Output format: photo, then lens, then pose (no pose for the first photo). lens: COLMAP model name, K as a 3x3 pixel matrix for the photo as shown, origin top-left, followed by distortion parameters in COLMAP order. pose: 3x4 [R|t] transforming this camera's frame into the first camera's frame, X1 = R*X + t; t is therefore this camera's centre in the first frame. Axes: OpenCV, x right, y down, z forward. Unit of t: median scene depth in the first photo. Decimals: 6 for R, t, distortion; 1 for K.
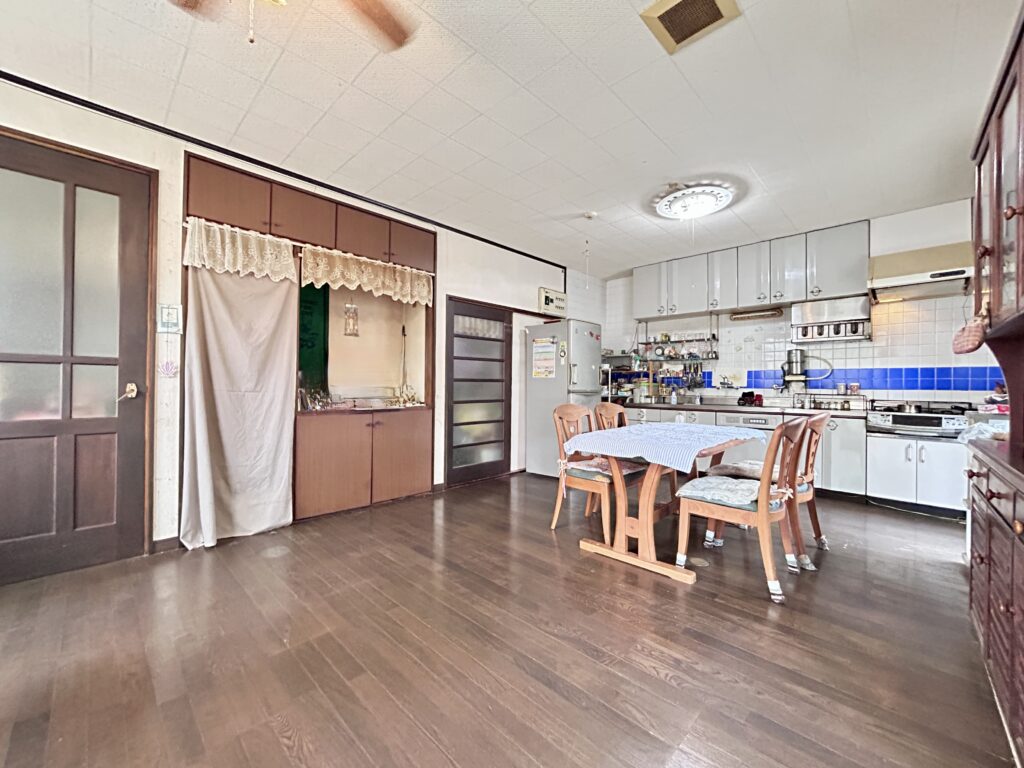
lens RADIAL K [[413.4, 0, 508.8], [0, 413.4, 383.7], [0, 0, 1]] dist [-0.000053, 0.000098]
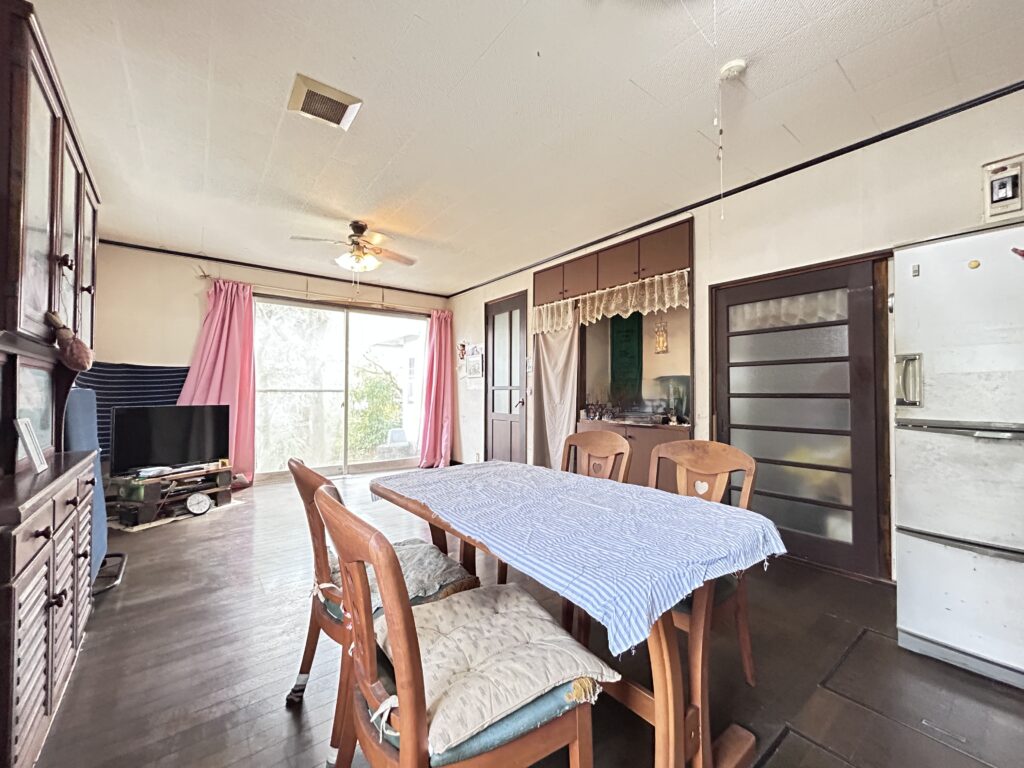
lens RADIAL K [[413.4, 0, 508.8], [0, 413.4, 383.7], [0, 0, 1]] dist [-0.000053, 0.000098]
pose [[-0.145120, -0.029251, -0.988982, 0.702414], [-0.002993, 0.999571, -0.029125, -0.008128], [0.989410, -0.001266, -0.145145, 0.776499]]
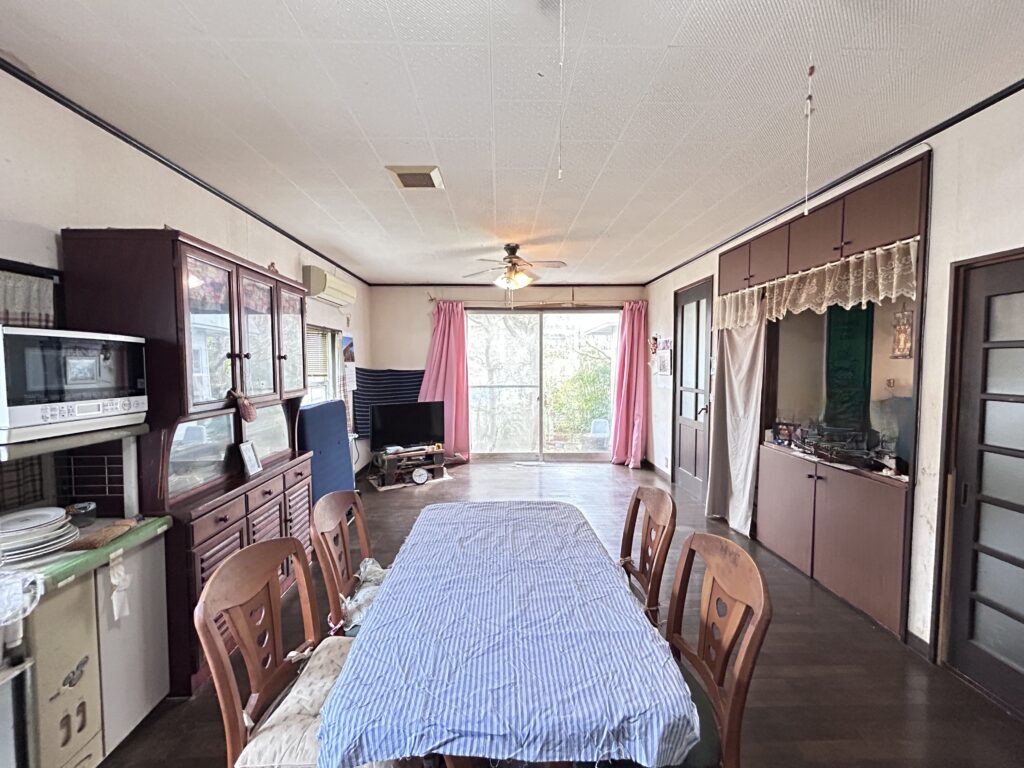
lens RADIAL K [[413.4, 0, 508.8], [0, 413.4, 383.7], [0, 0, 1]] dist [-0.000053, 0.000098]
pose [[-0.699254, 0.030915, -0.714205, 0.573580], [-0.001866, 0.998982, 0.045069, -0.103939], [0.714871, 0.032848, -0.698484, 1.021075]]
